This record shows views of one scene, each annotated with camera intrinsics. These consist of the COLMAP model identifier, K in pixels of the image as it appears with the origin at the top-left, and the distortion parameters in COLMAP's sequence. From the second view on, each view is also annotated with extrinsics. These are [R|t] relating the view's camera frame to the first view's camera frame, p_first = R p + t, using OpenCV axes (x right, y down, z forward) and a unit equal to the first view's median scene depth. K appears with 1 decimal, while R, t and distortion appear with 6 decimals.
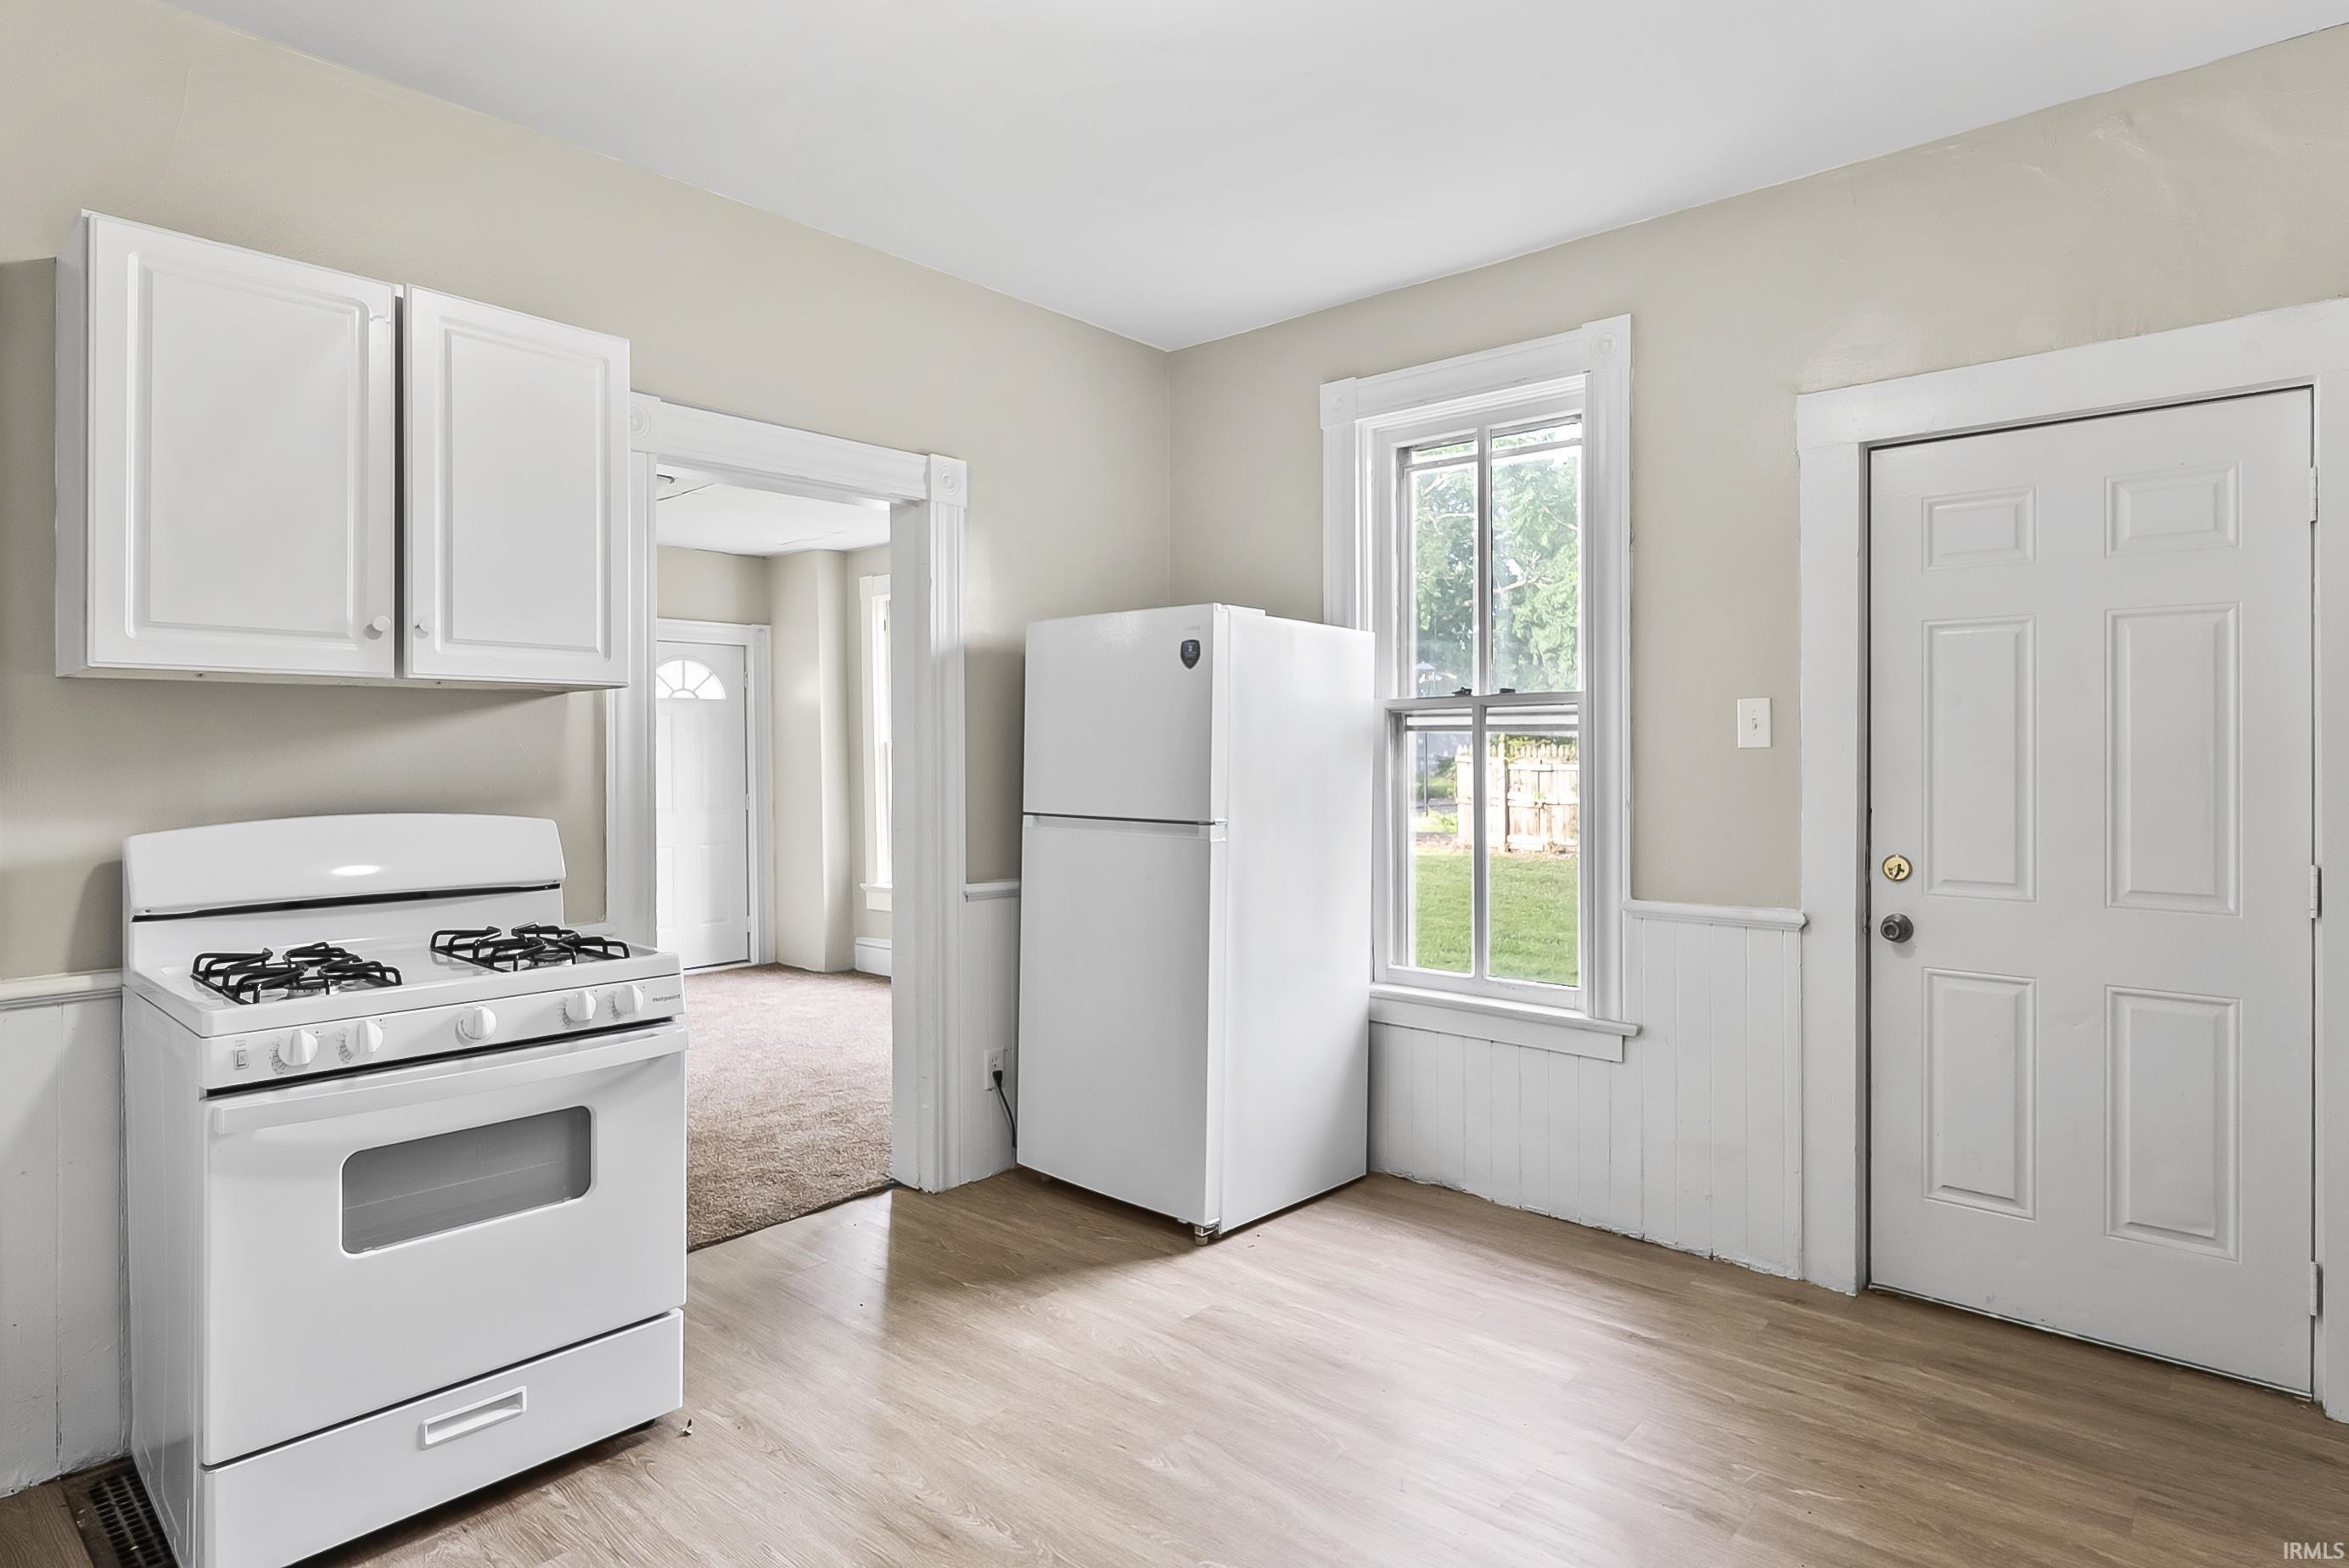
lens RADIAL K [[1300.6, 0, 1168.3], [0, 1300.6, 775.1], [0, 0, 1]] dist [-0.000894, -0.000546]
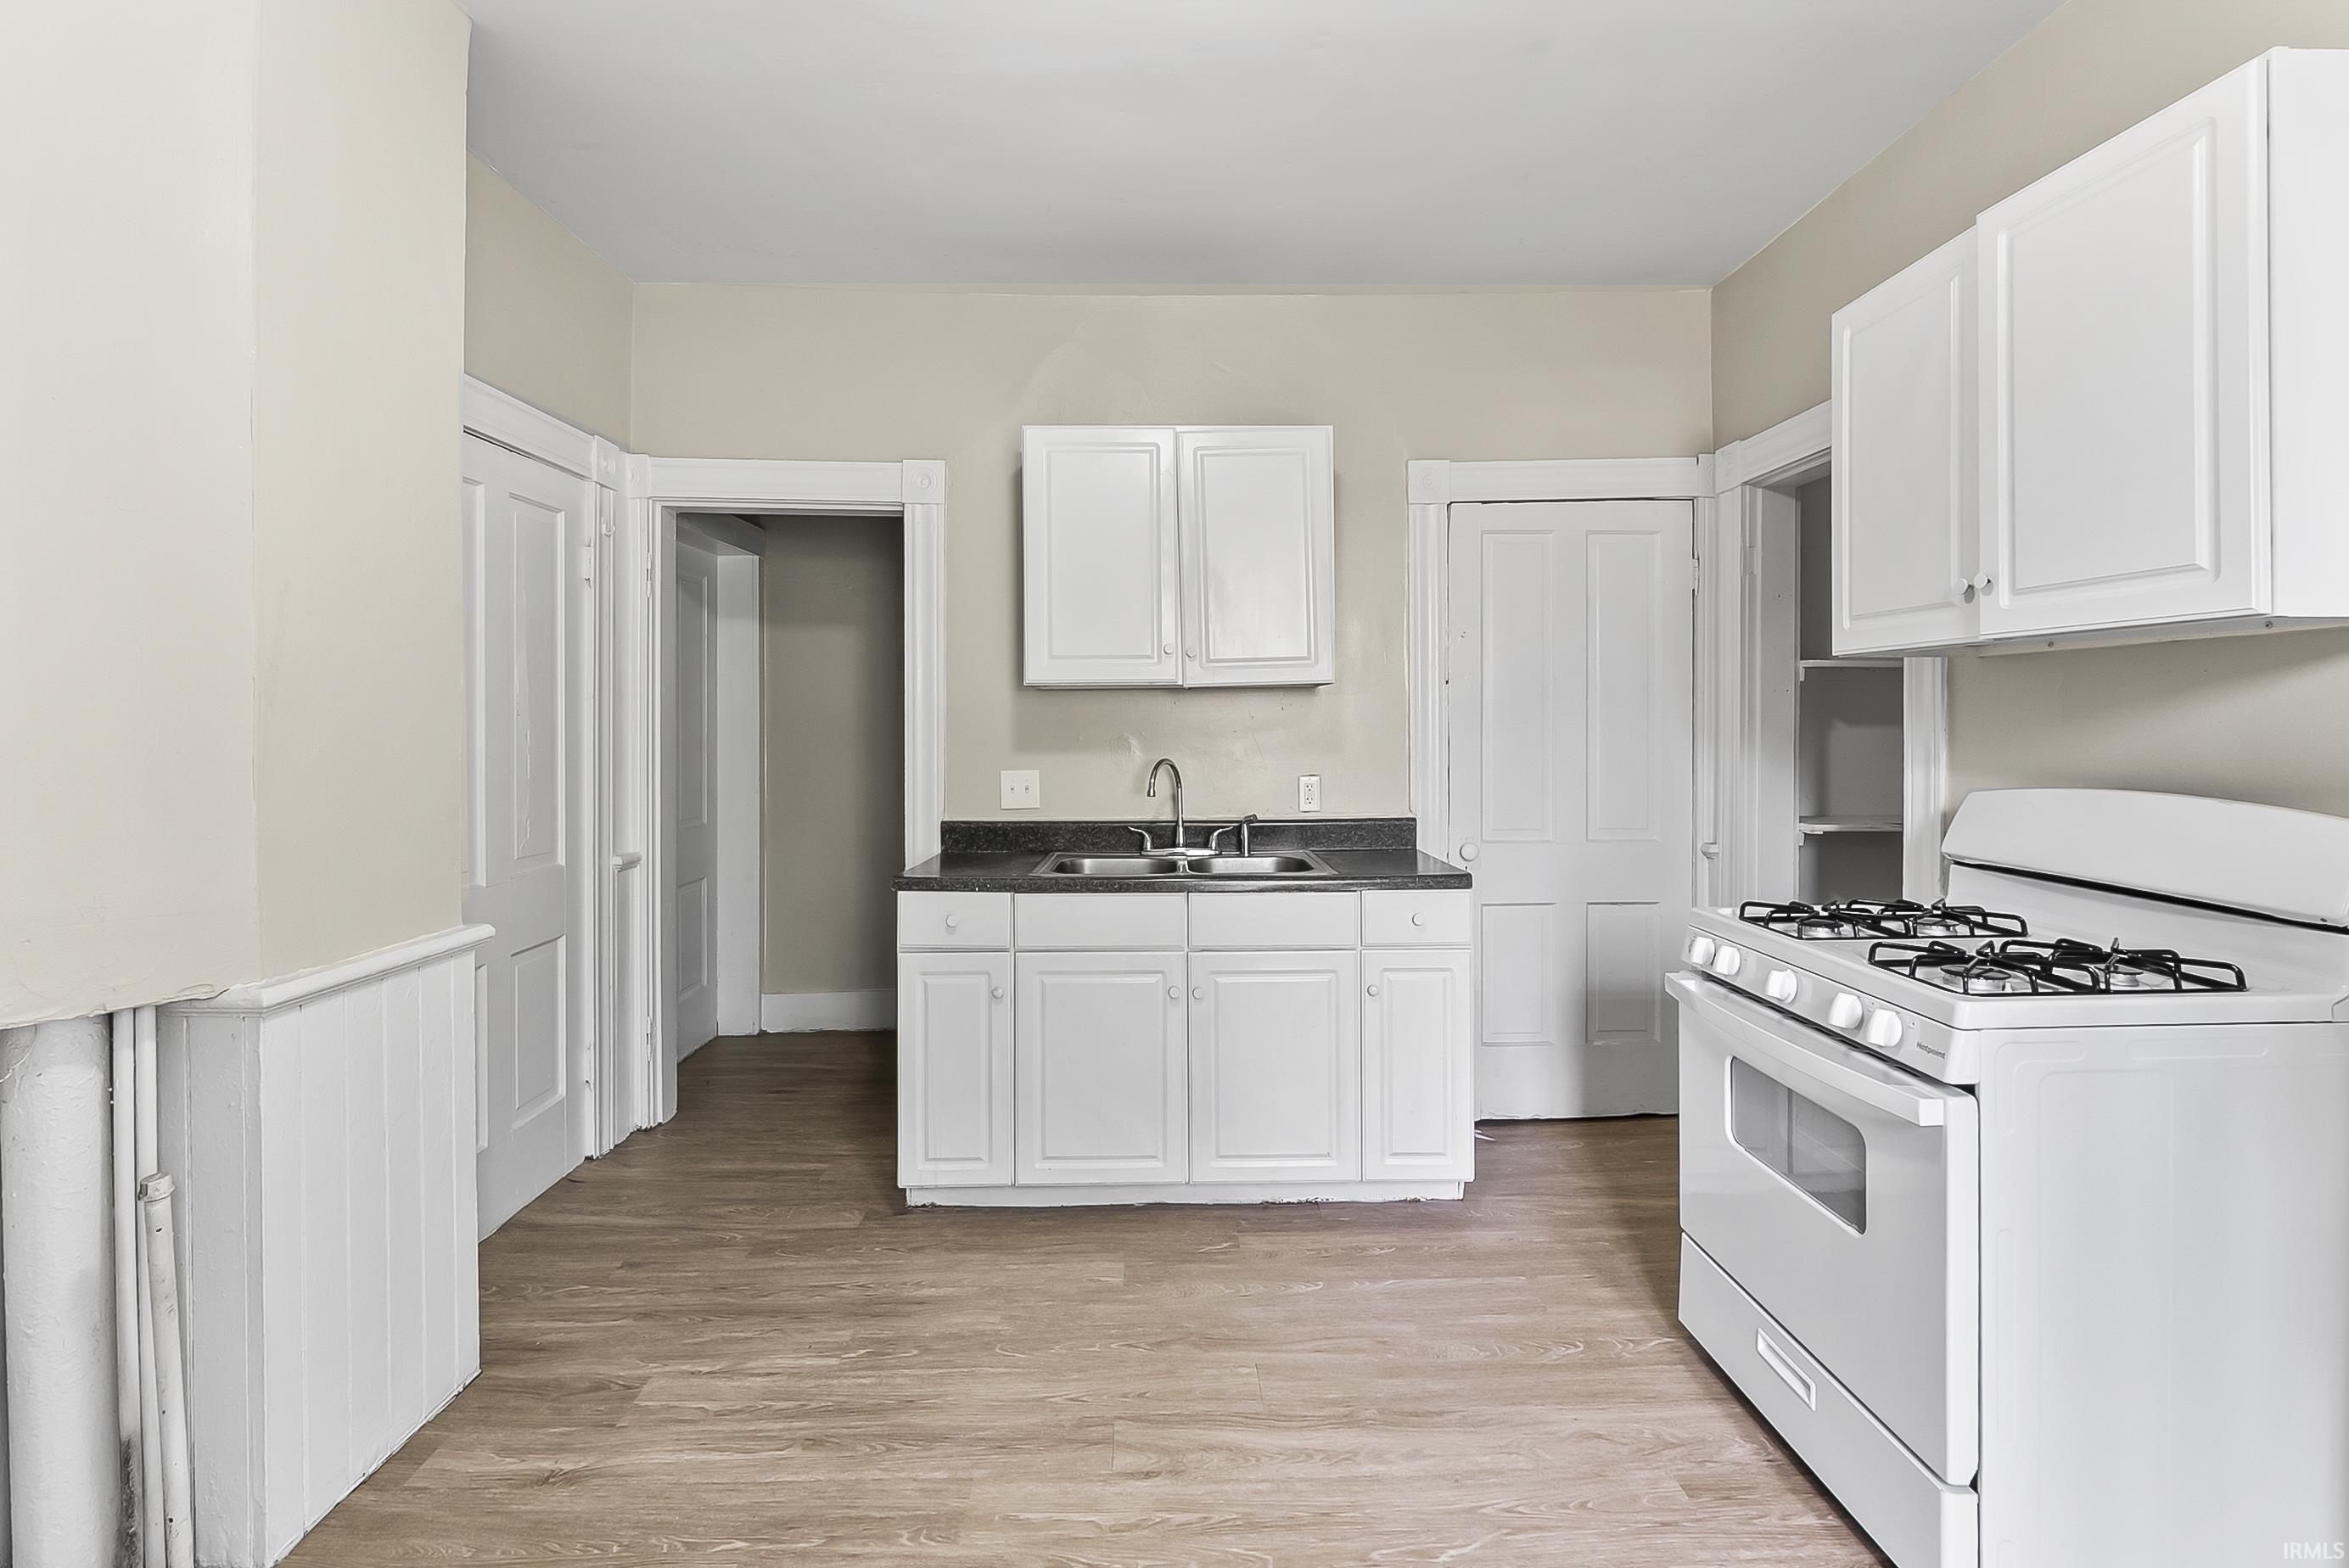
lens RADIAL K [[1028.6, 0, 1182.5], [0, 1028.6, 730.0], [0, 0, 1]] dist [-0.003310, -0.000777]
pose [[-0.721325, 0.006992, -0.692562, 0.349072], [-0.011019, 0.999707, 0.021570, -0.020662], [0.692509, 0.023191, -0.721036, 1.177462]]
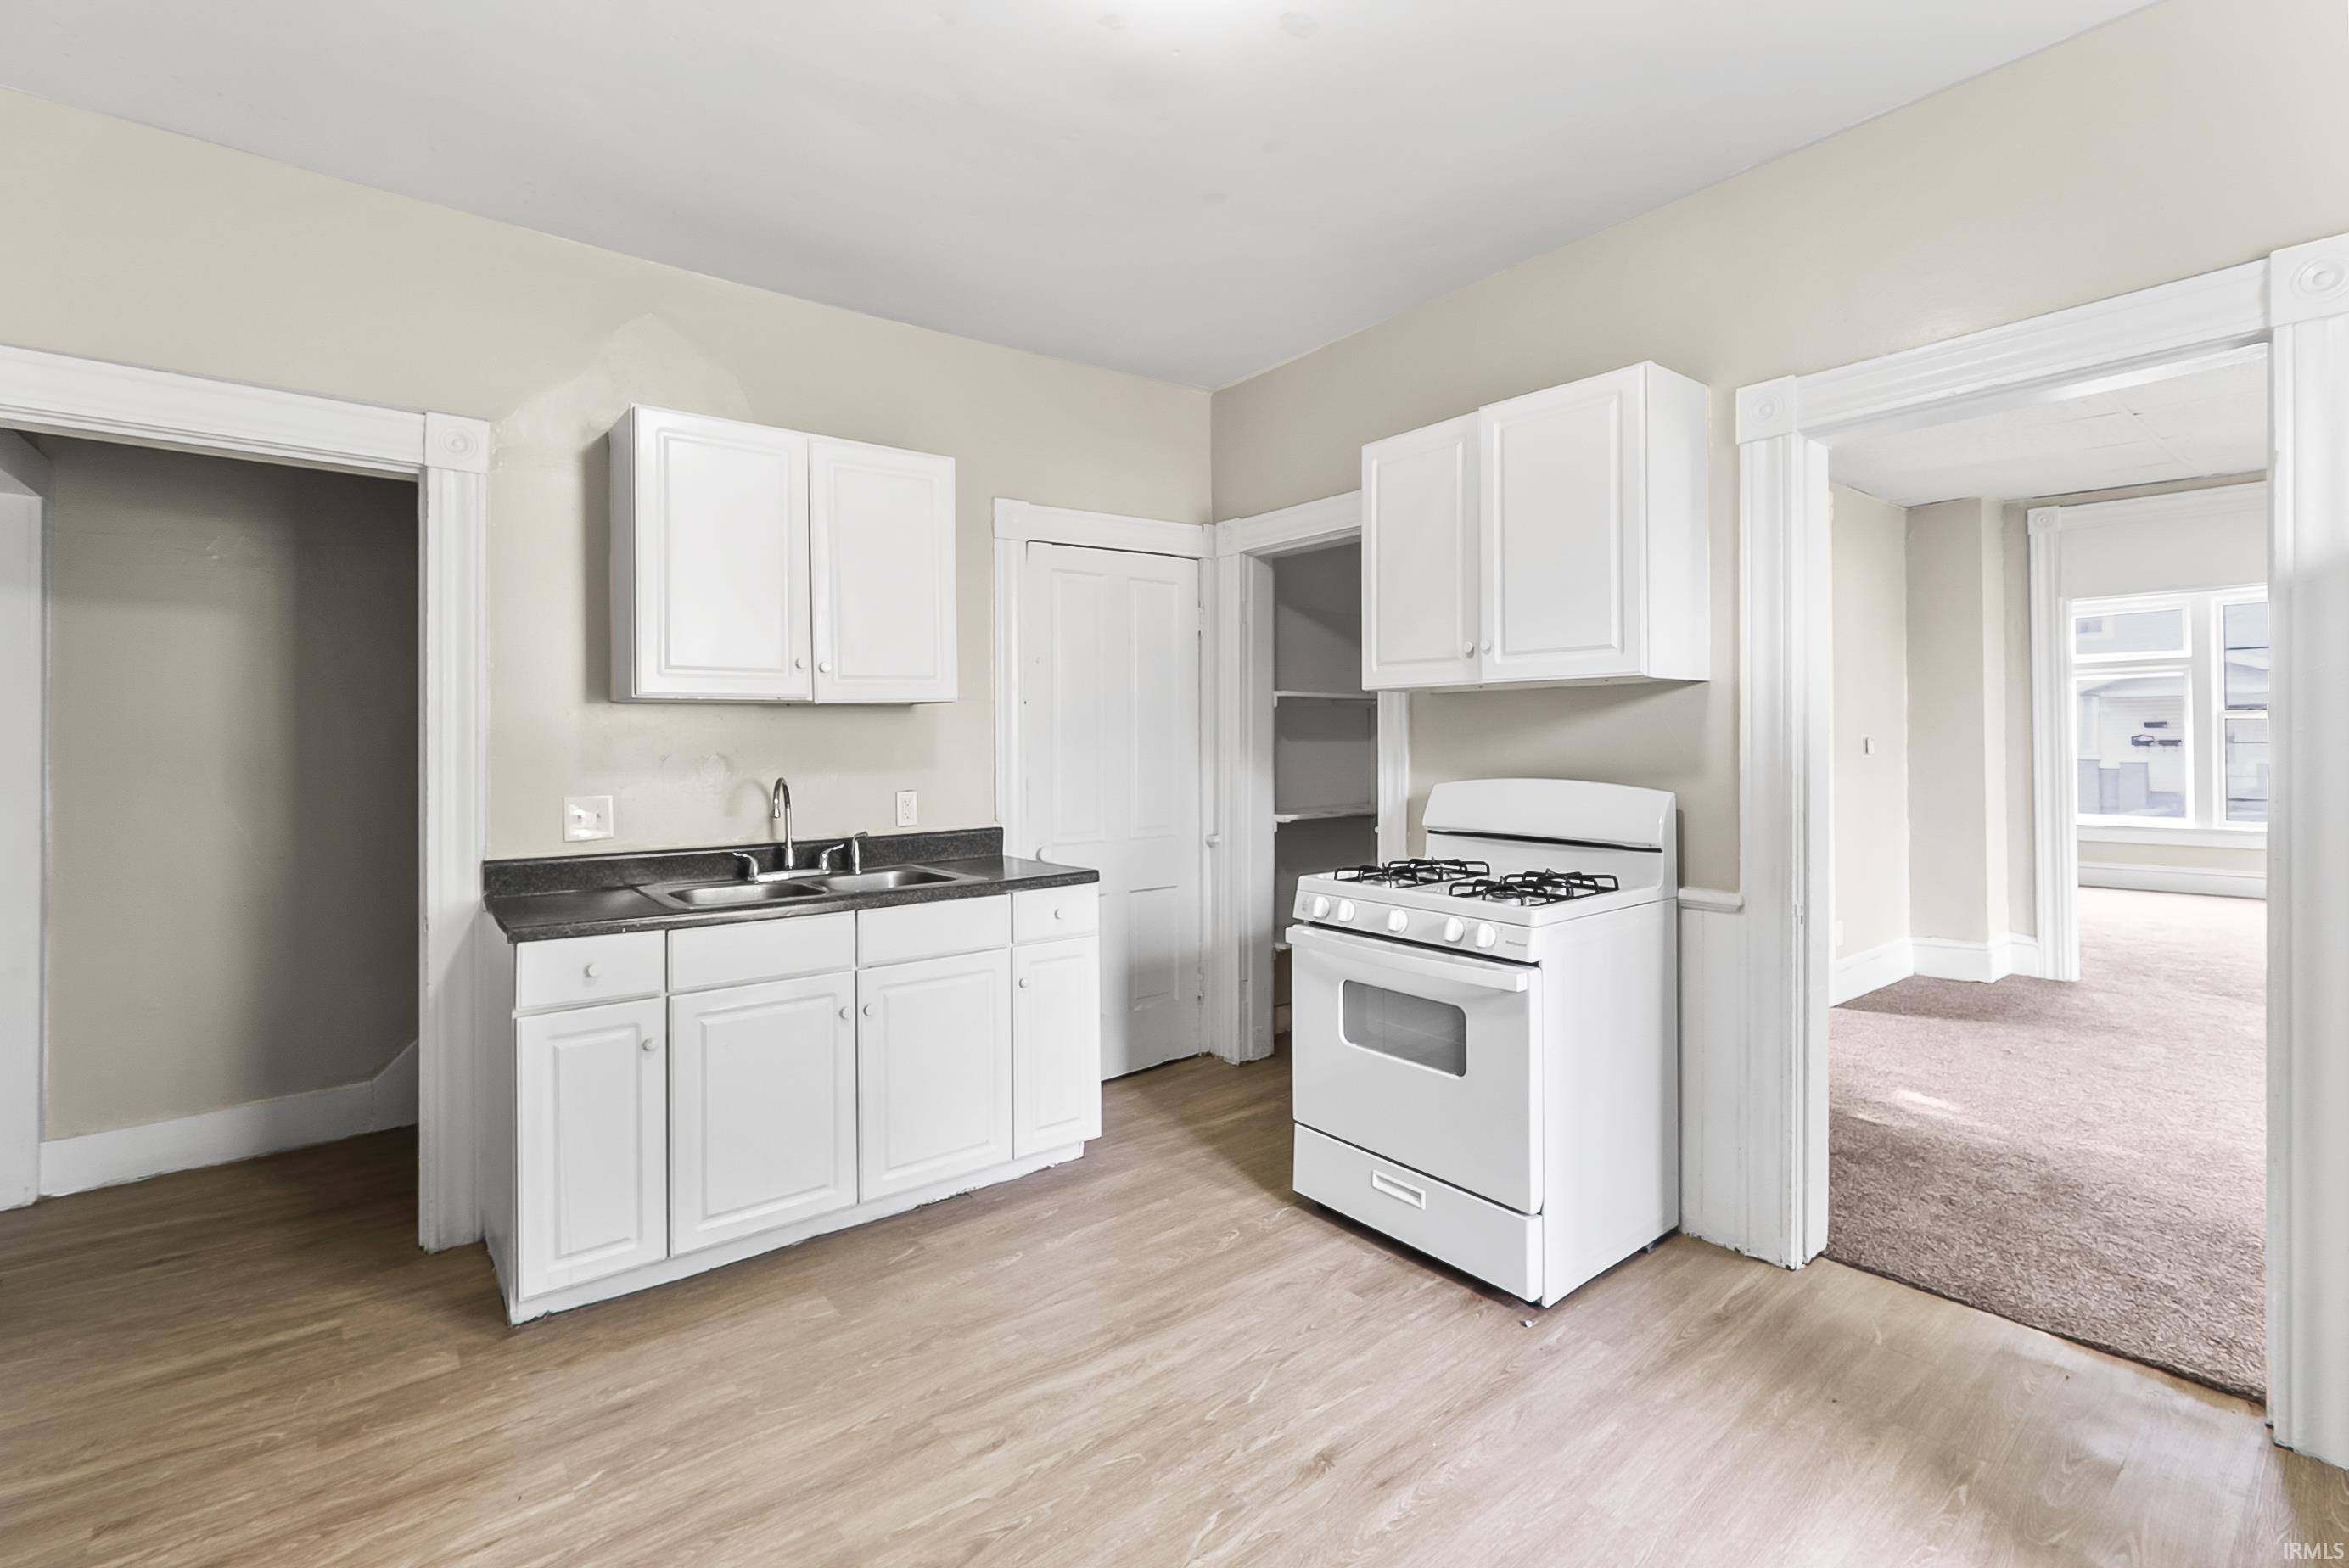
lens RADIAL K [[1028.6, 0, 1169.6], [0, 1028.6, 746.8], [0, 0, 1]] dist [-0.003310, -0.000777]
pose [[-0.172248, 0.008825, -0.985014, 0.613615], [-0.013447, 0.999846, 0.011310, -0.013364], [0.984962, 0.015193, -0.172103, 0.889112]]
